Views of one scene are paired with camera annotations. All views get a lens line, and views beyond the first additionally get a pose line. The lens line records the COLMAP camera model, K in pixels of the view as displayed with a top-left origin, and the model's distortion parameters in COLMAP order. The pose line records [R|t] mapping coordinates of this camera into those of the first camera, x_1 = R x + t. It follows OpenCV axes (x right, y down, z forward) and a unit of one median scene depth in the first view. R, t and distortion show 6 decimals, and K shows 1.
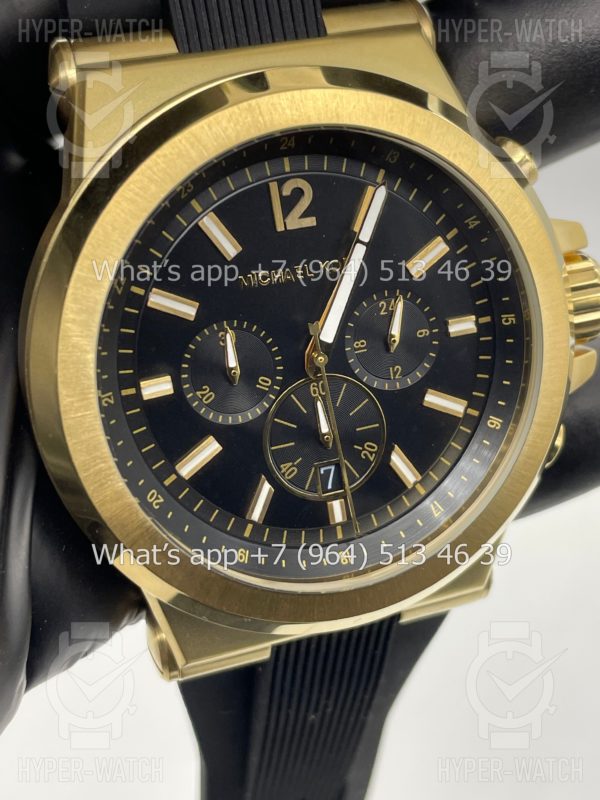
lens RADIAL K [[1242.7, 0, 300.0], [0, 1242.7, 400.0], [0, 0, 1]] dist [0.030771, -0.023511]
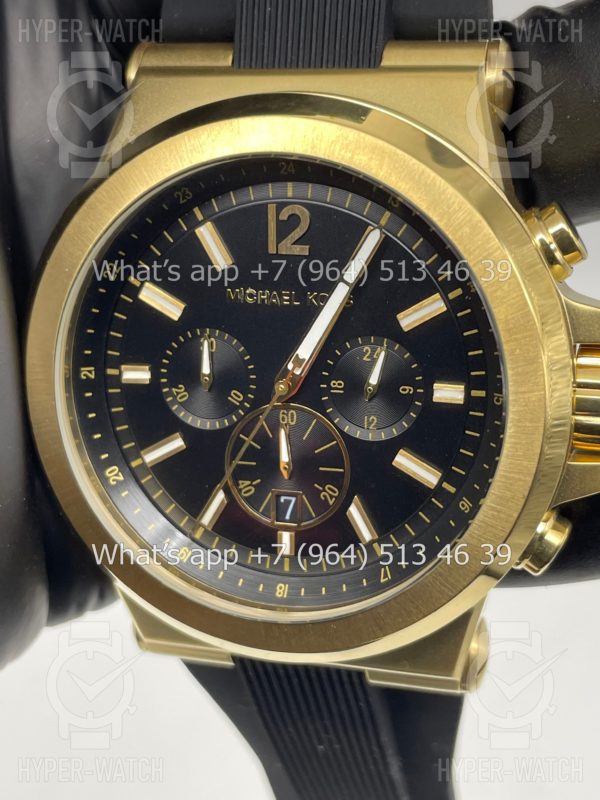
lens RADIAL K [[1242.7, 0, 300.0], [0, 1242.7, 400.0], [0, 0, 1]] dist [0.030771, -0.023511]
pose [[0.824172, 0.250501, -0.507928, 0.525377], [-0.248387, 0.965882, 0.073319, -0.097849], [0.508965, 0.065735, 0.858274, 0.154208]]
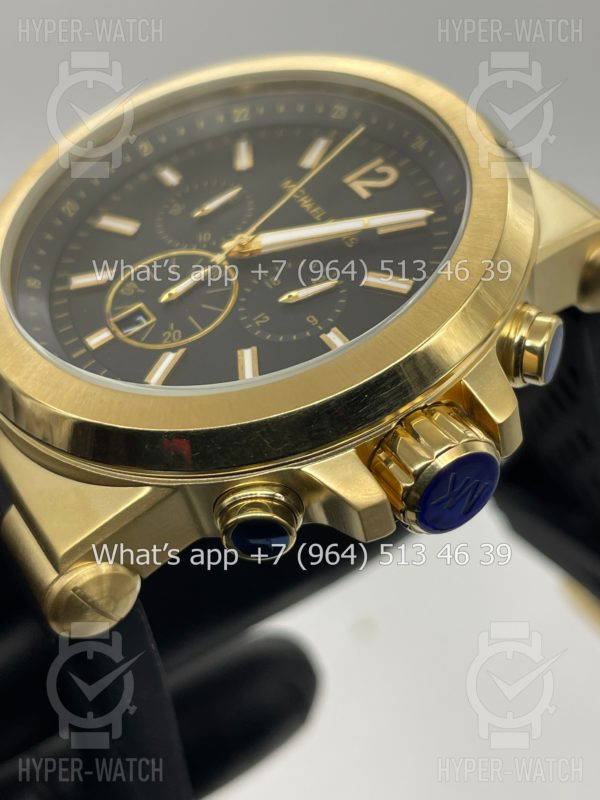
lens RADIAL K [[1242.7, 0, 300.0], [0, 1242.7, 400.0], [0, 0, 1]] dist [0.030771, -0.023511]
pose [[0.317970, 0.419757, -0.850117, 0.898369], [-0.936930, 0.276358, -0.213985, 0.164582], [0.145115, 0.864541, 0.481156, 0.634727]]
